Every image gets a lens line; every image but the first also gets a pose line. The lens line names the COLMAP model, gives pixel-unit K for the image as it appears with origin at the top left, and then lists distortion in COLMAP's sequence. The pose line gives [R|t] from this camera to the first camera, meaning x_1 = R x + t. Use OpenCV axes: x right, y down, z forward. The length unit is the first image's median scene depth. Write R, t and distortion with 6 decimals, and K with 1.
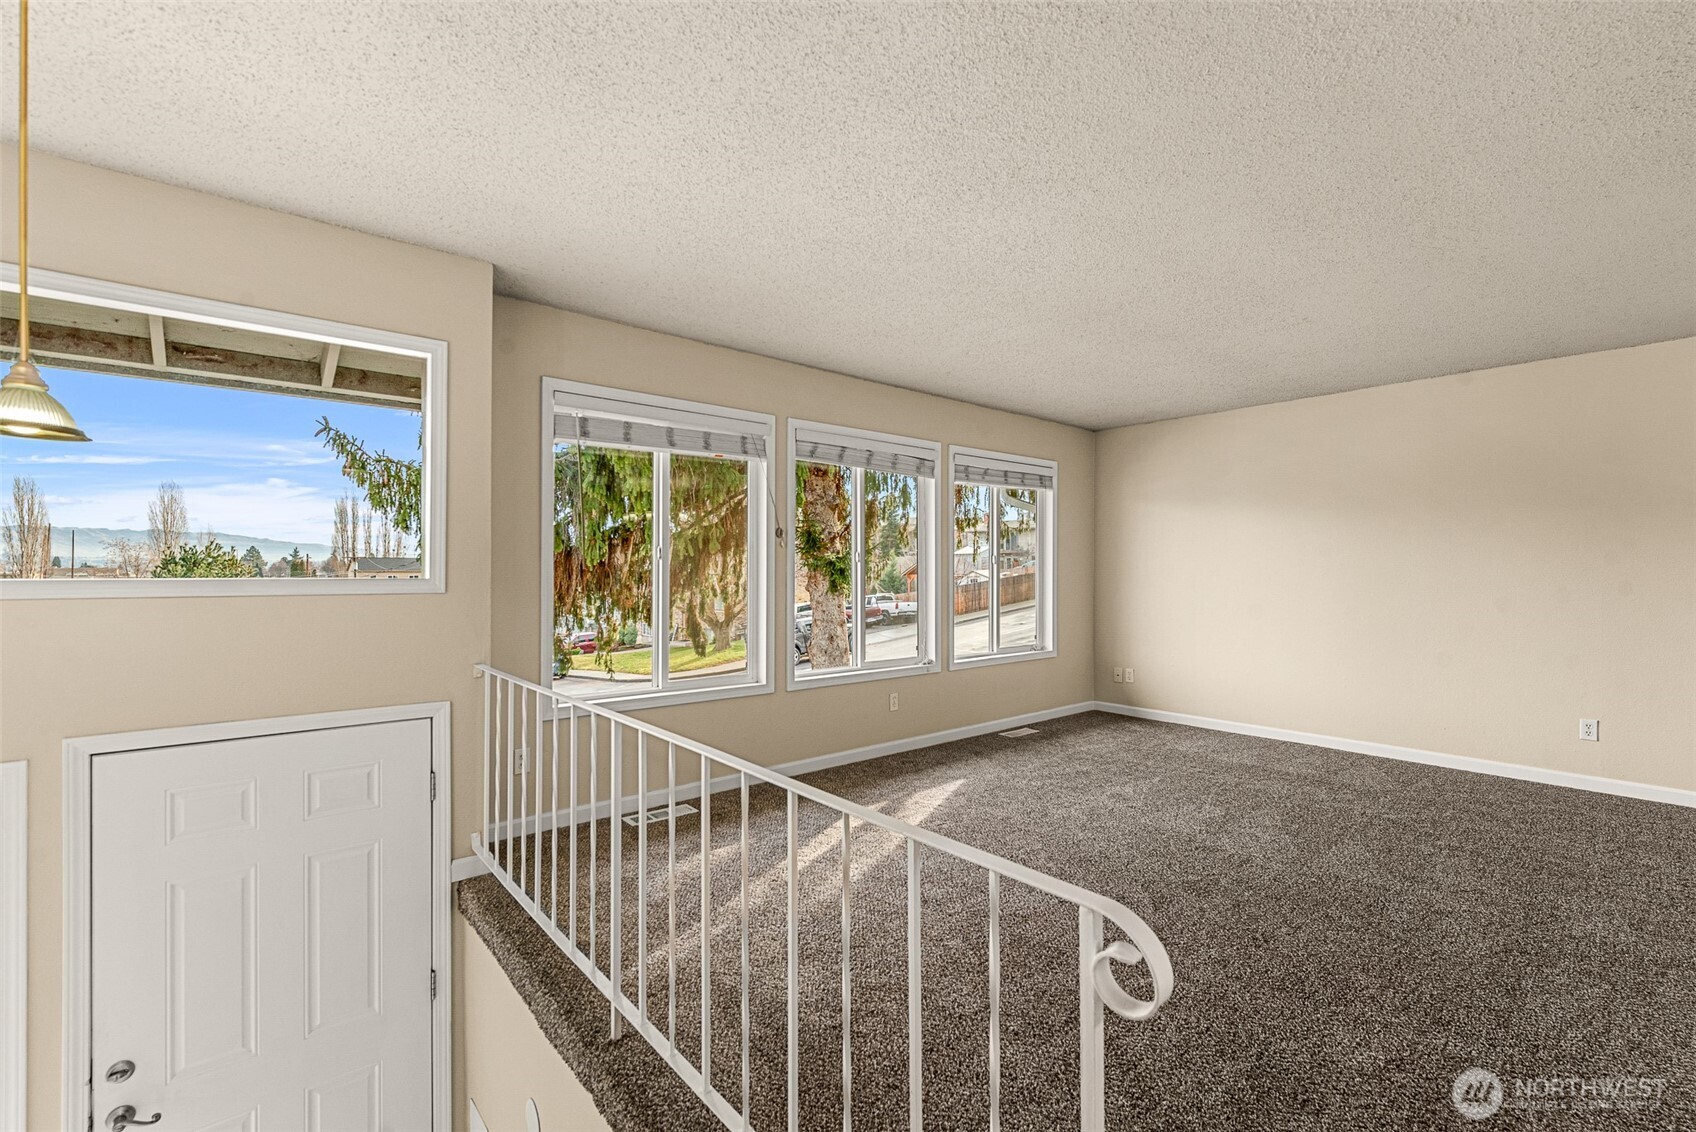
lens RADIAL K [[737.0, 0, 838.7], [0, 737.0, 570.8], [0, 0, 1]] dist [0.001768, -0.000695]
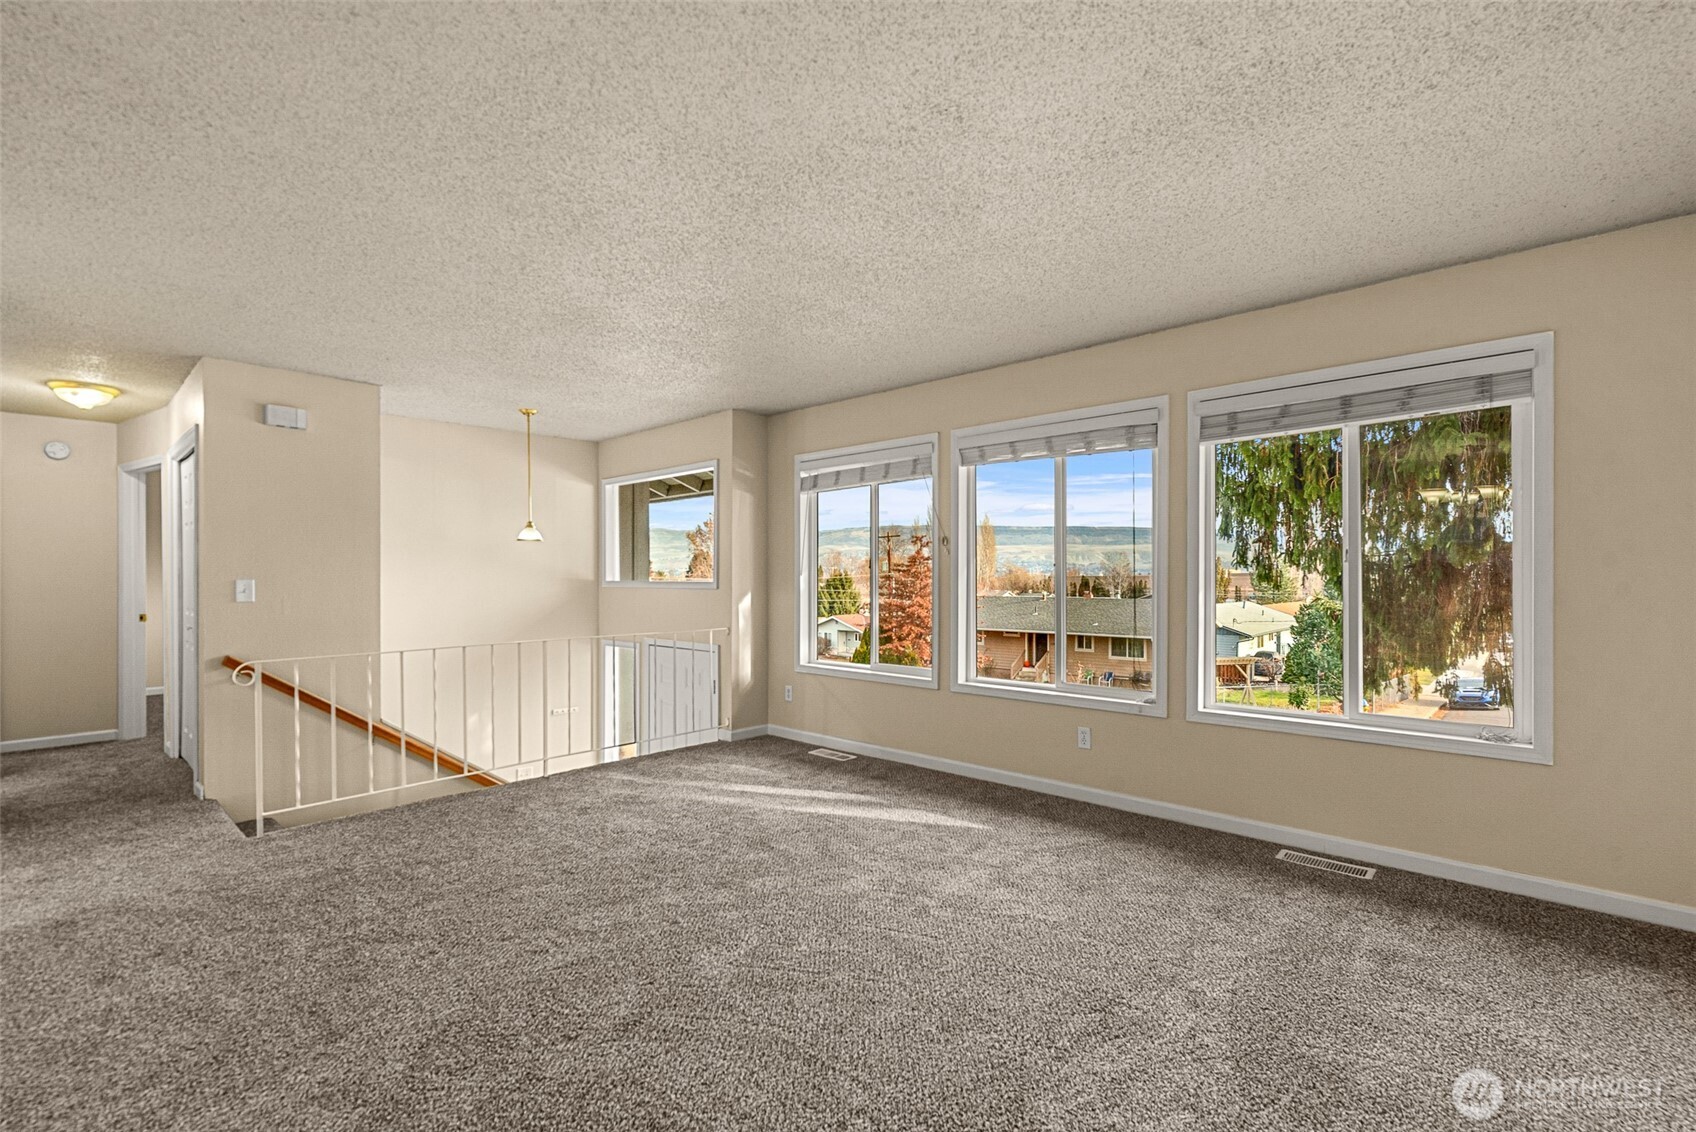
lens RADIAL K [[737.0, 0, 855.5], [0, 737.0, 580.0], [0, 0, 1]] dist [0.001768, -0.000695]
pose [[0.137182, 0.004635, -0.990535, 0.916530], [0.004771, 0.999974, 0.005340, -0.001392], [0.990534, -0.005459, 0.137156, 0.697459]]
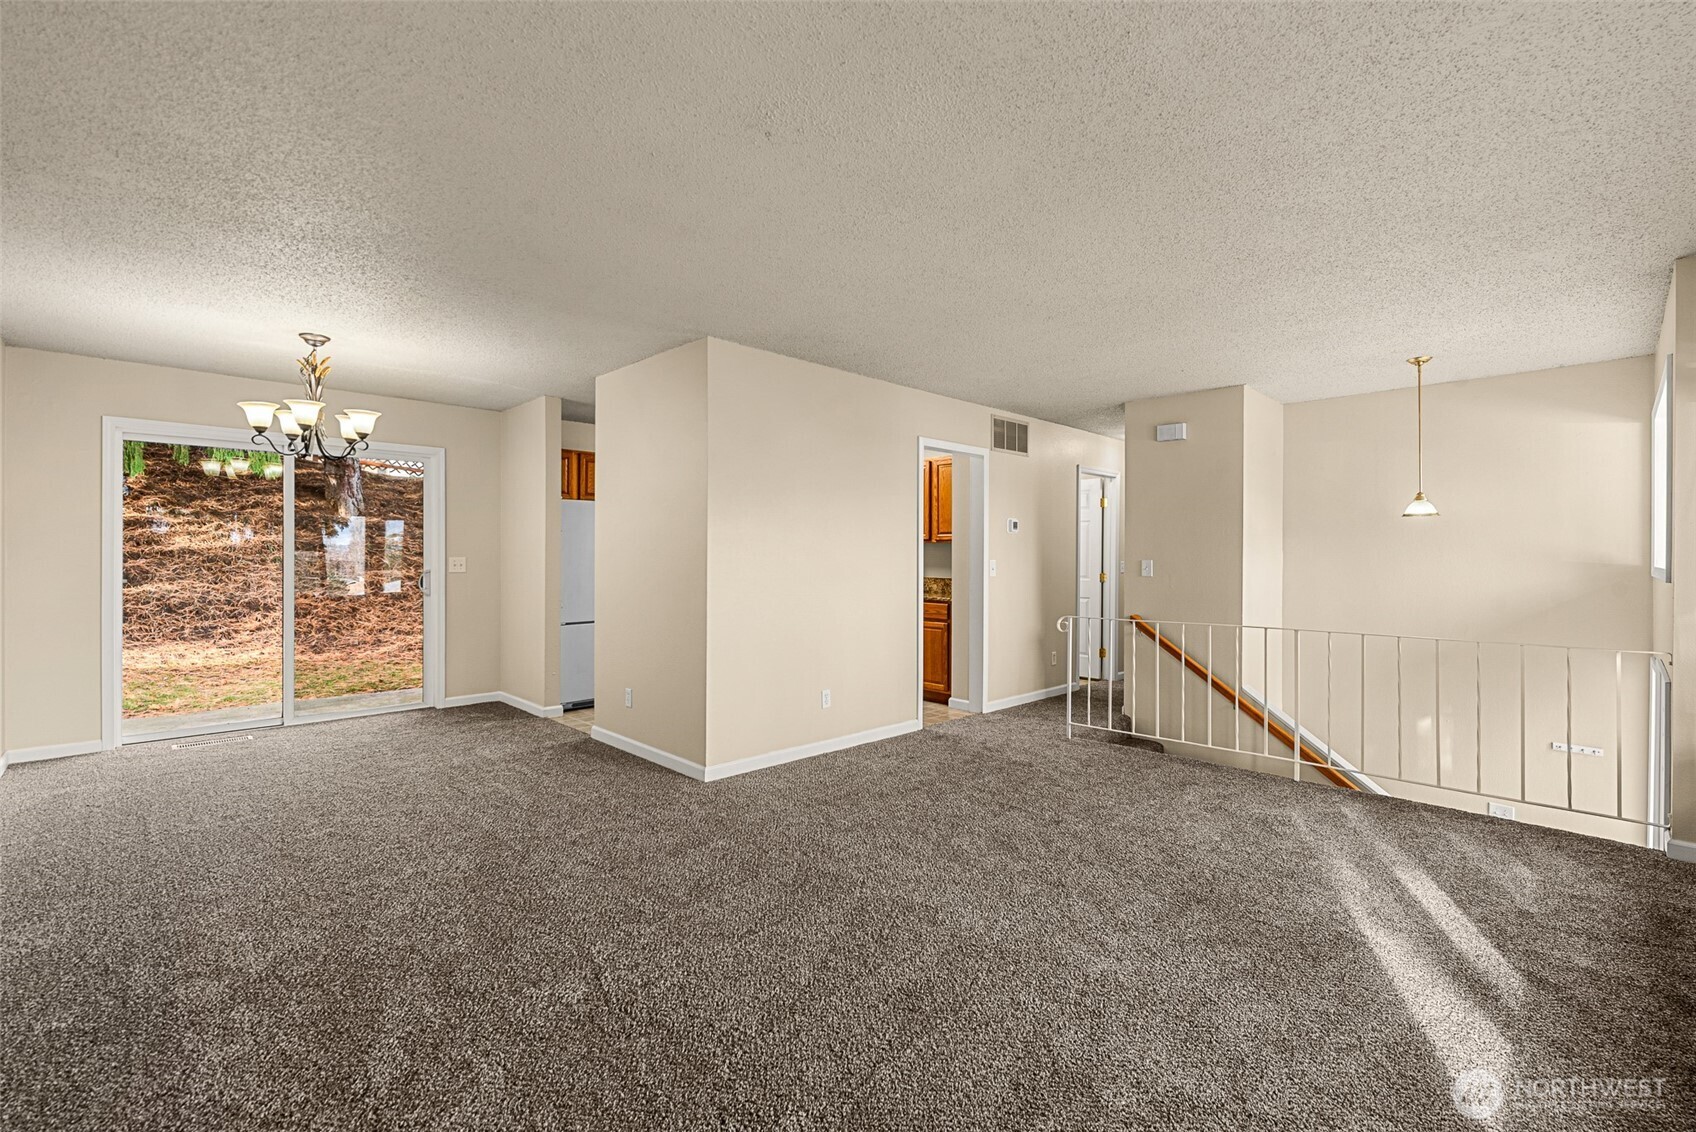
lens RADIAL K [[737.0, 0, 855.0], [0, 737.0, 553.8], [0, 0, 1]] dist [0.001768, -0.000695]
pose [[-0.995339, 0.000180, -0.096433, 0.498443], [0.000342, 0.999999, -0.001661, -0.009073], [0.096433, -0.001686, -0.995338, 1.266509]]
